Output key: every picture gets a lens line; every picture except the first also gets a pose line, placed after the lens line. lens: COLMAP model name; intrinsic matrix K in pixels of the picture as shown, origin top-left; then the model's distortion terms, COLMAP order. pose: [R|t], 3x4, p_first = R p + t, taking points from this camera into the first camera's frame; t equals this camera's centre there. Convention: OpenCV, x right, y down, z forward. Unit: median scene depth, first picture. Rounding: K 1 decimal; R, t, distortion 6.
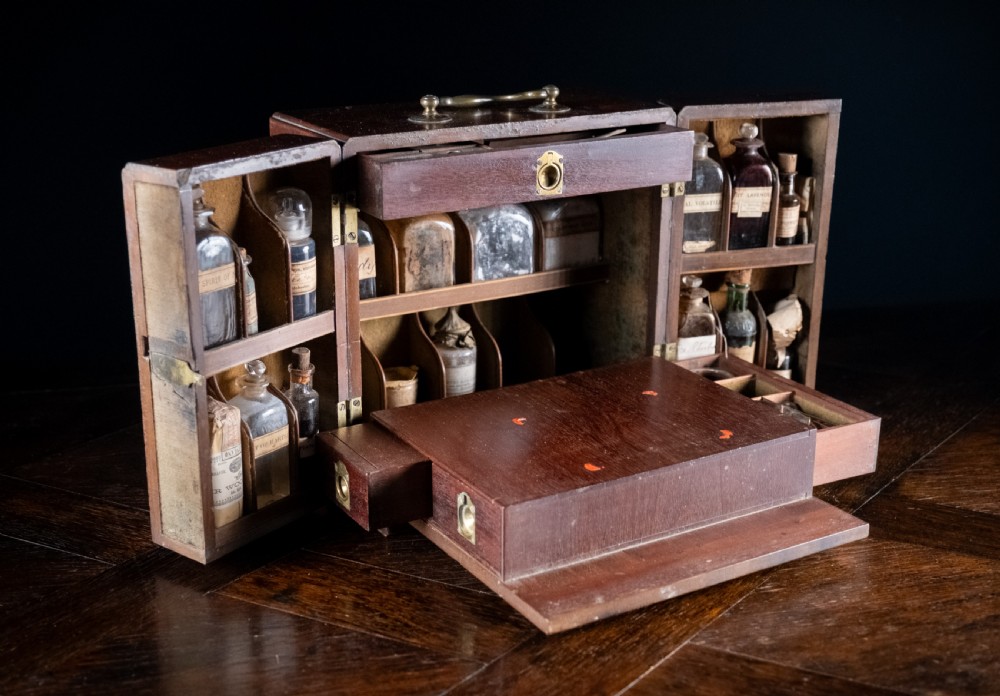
lens RADIAL K [[1460.6, 0, 496.4], [0, 1460.6, 359.4], [0, 0, 1]] dist [-0.005208, 0.000000]
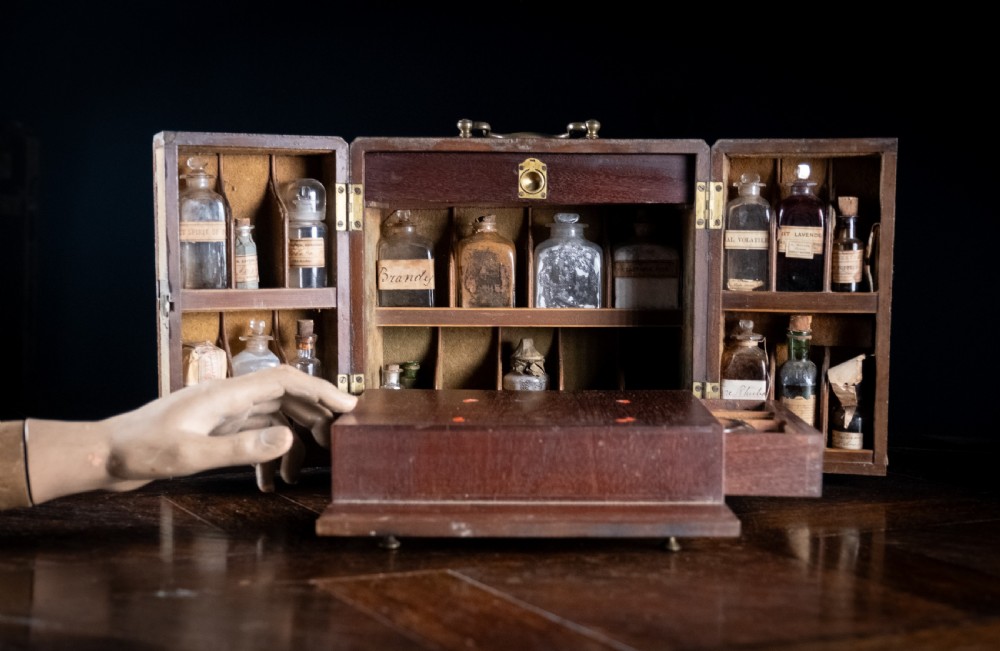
lens RADIAL K [[1354.2, 0, 506.8], [0, 1354.2, 320.3], [0, 0, 1]] dist [-0.062501, 0.000000]
pose [[0.848309, 0.035703, -0.528297, 0.492703], [-0.170777, 0.962855, -0.209154, 0.166127], [0.501206, 0.267648, 0.822896, 0.179869]]
